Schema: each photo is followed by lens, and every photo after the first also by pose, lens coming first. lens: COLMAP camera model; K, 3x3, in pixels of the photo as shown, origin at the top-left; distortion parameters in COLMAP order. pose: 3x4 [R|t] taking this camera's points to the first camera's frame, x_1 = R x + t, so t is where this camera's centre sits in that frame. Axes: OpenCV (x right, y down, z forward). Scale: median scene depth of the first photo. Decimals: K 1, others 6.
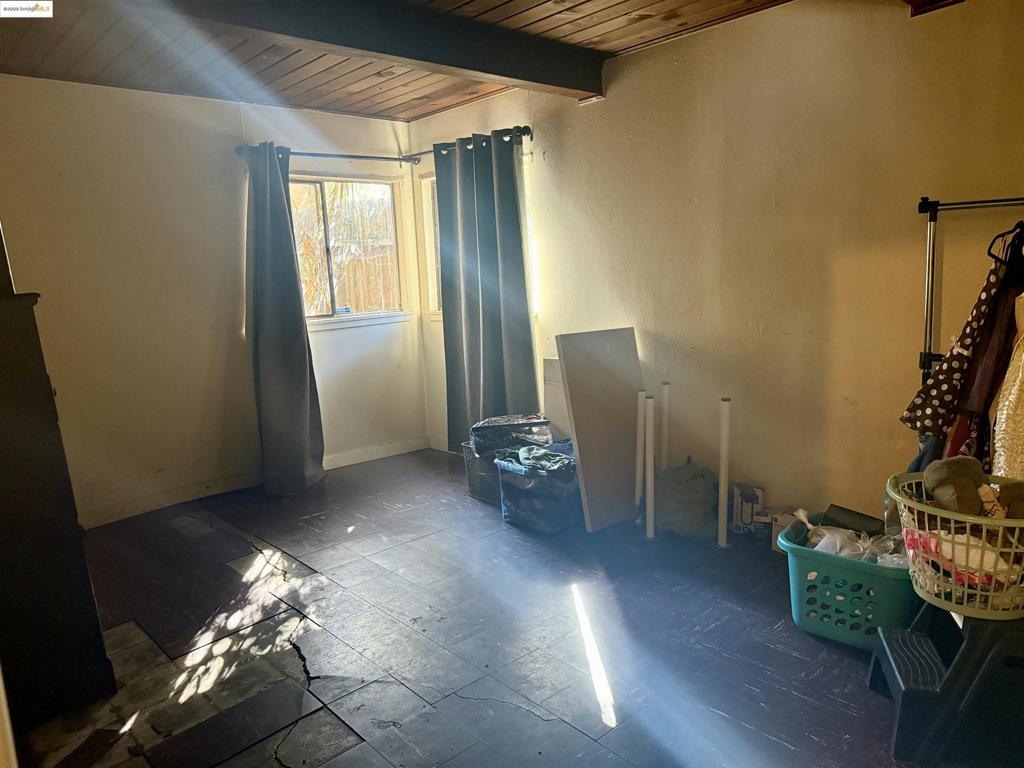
lens RADIAL K [[722.8, 0, 508.1], [0, 722.8, 383.2], [0, 0, 1]] dist [0.037613, -0.018002]
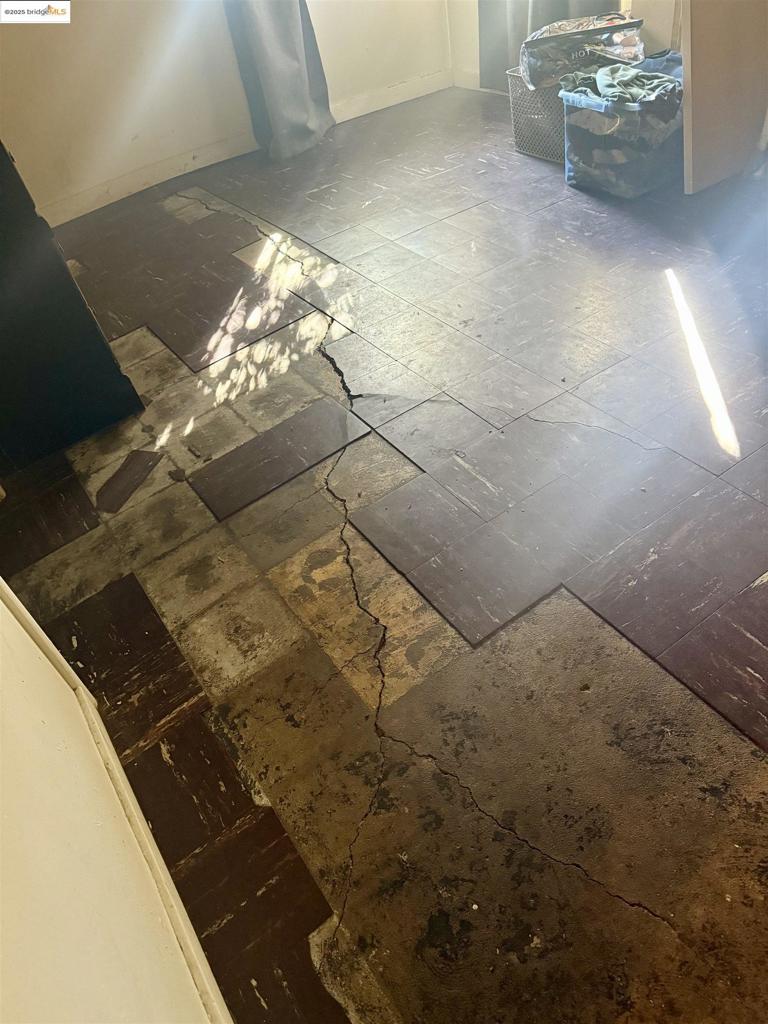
lens RADIAL K [[722.8, 0, 385.8], [0, 722.8, 509.6], [0, 0, 1]] dist [0.037613, -0.018002]
pose [[0.985026, 0.027937, -0.170125, -0.064929], [0.073945, 0.822949, 0.563282, 0.031827], [0.155741, -0.567428, 0.808561, 0.190565]]
